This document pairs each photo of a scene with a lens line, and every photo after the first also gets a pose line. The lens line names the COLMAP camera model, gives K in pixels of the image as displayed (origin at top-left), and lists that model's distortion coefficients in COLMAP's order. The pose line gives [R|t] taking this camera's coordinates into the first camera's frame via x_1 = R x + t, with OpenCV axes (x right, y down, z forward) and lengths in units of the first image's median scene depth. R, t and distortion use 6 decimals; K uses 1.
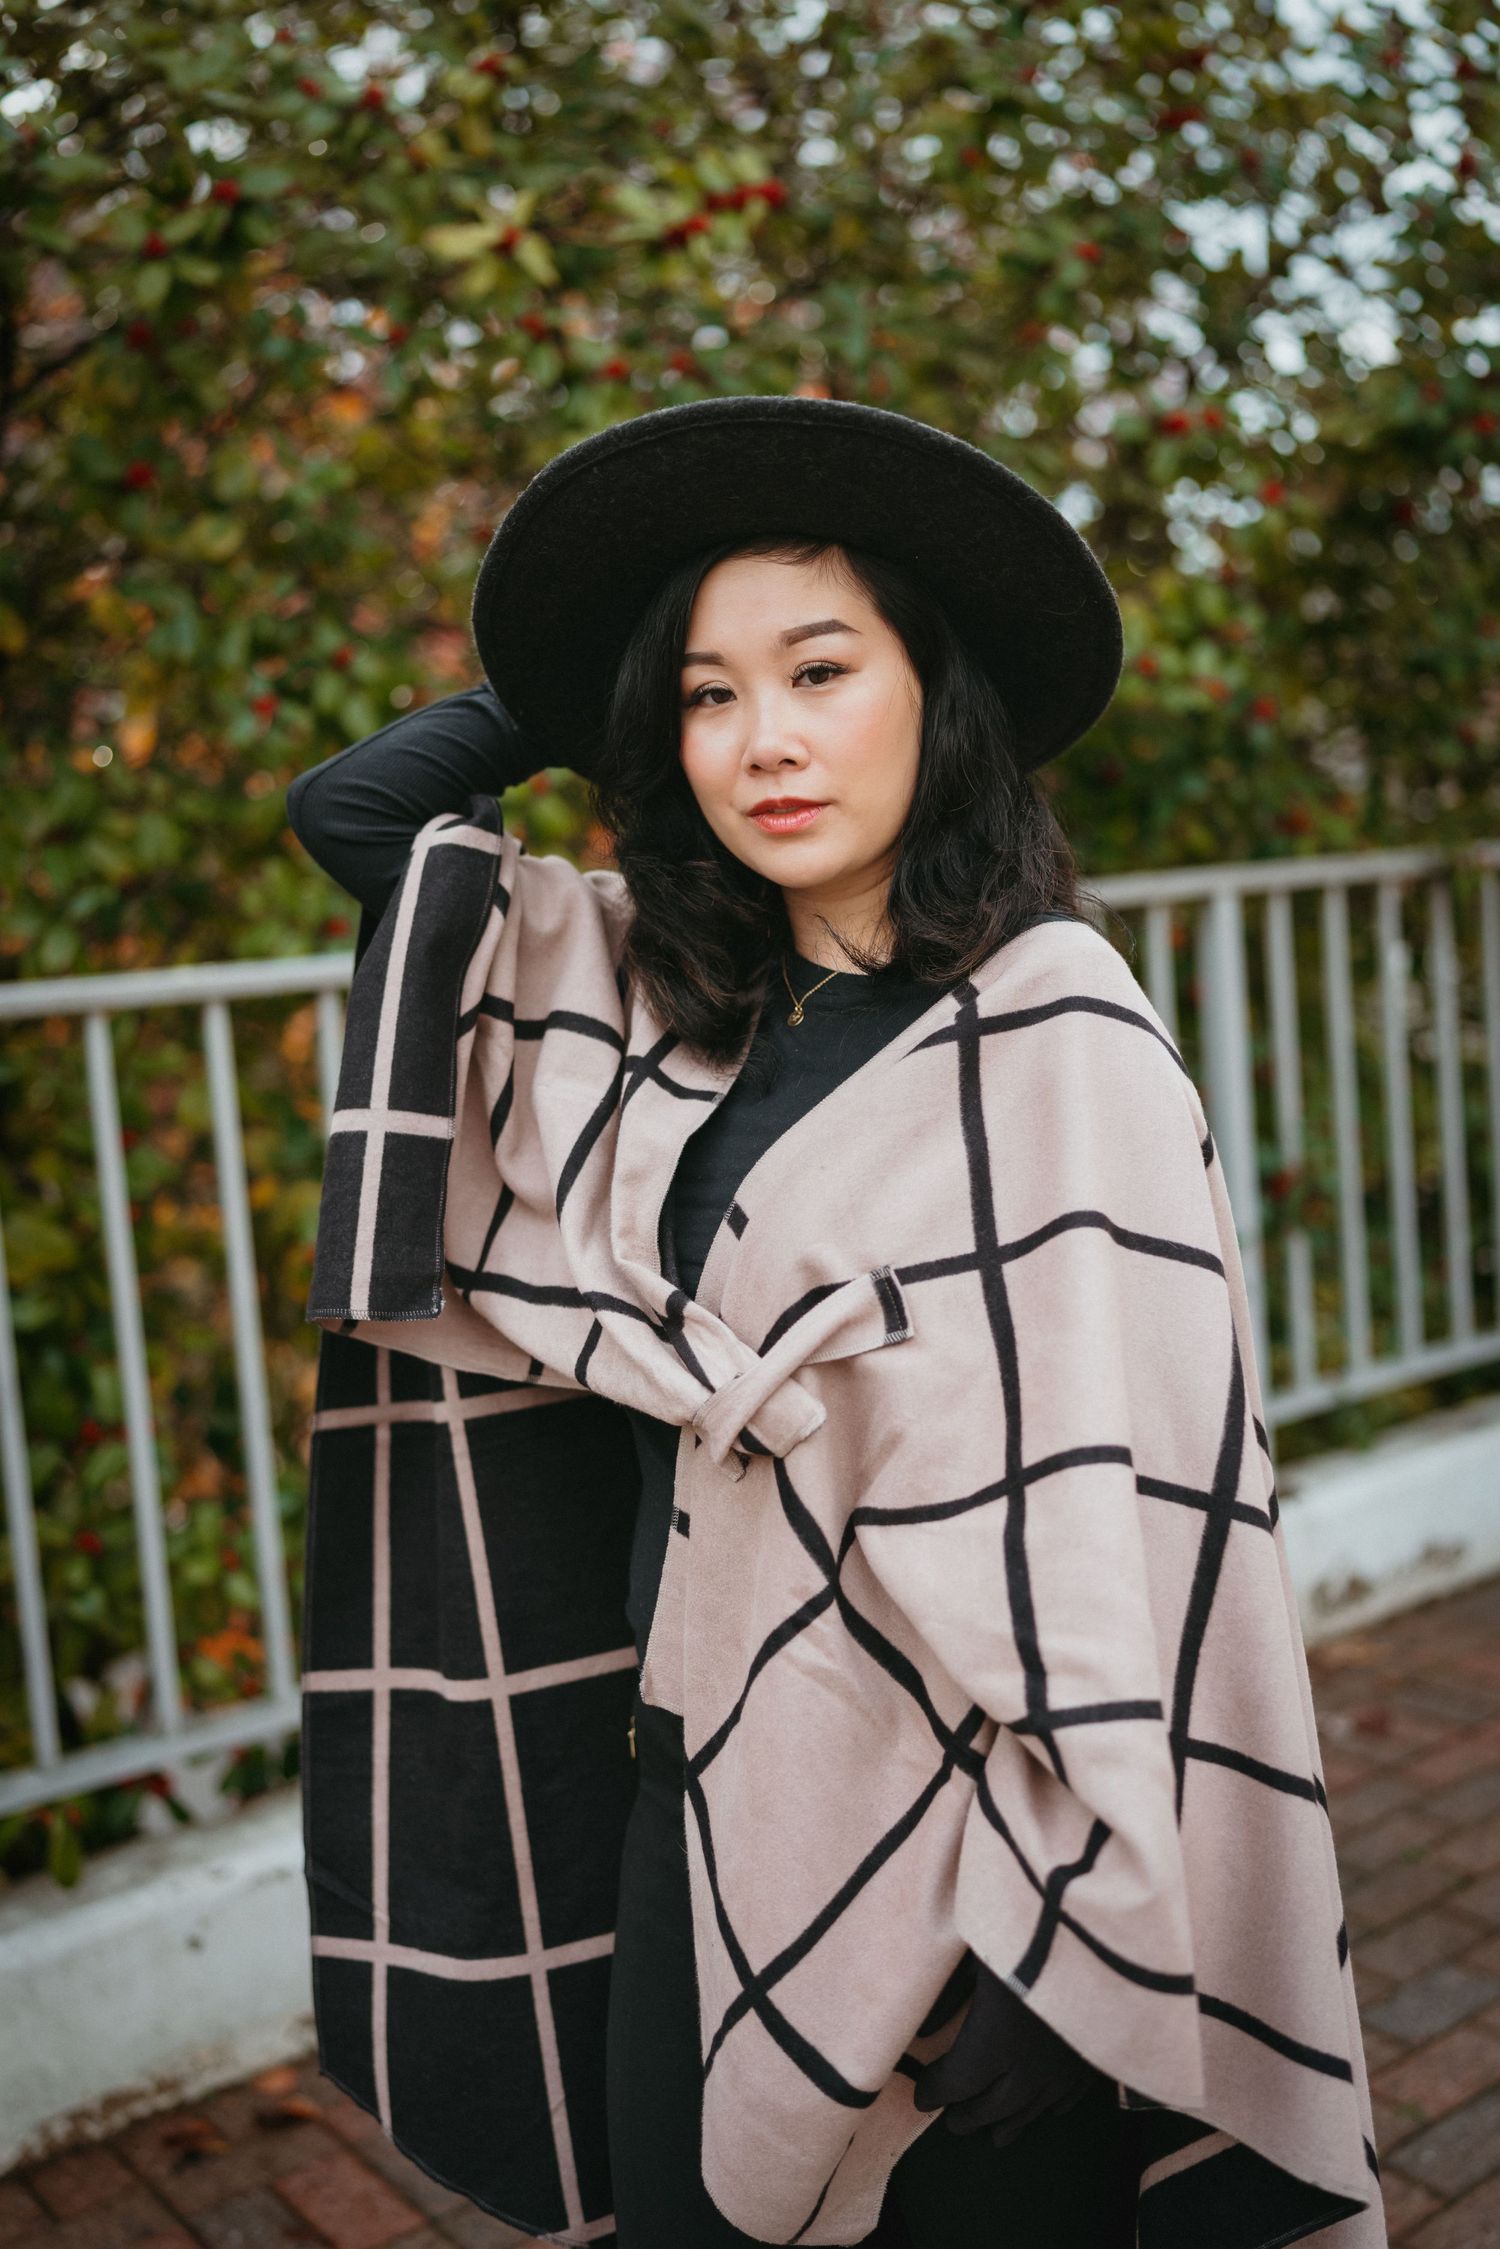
lens RADIAL K [[2221.2, 0, 750.0], [0, 2221.2, 1124.5], [0, 0, 1]] dist [-0.004602, 0.054875]
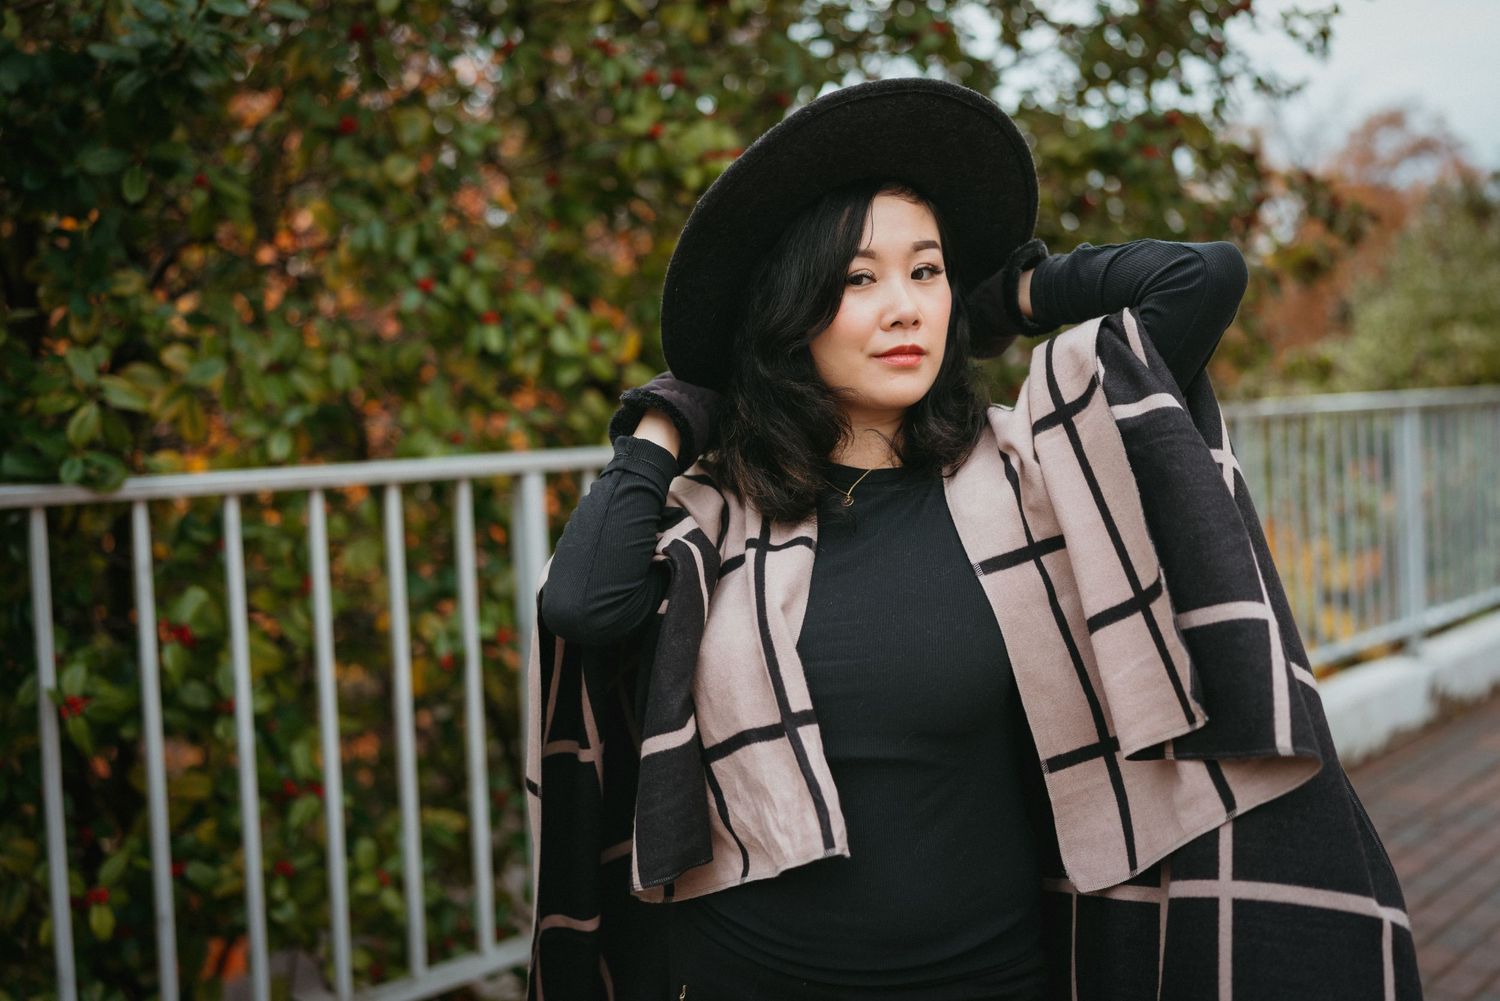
lens RADIAL K [[1481.5, 0, 743.0], [0, 1481.5, 487.3], [0, 0, 1]] dist [-0.004602, 0.054875]
pose [[0.990046, 0.025055, 0.138495, -0.147928], [-0.014528, 0.996964, -0.076501, 0.016574], [-0.139991, 0.073728, 0.987404, 0.018765]]
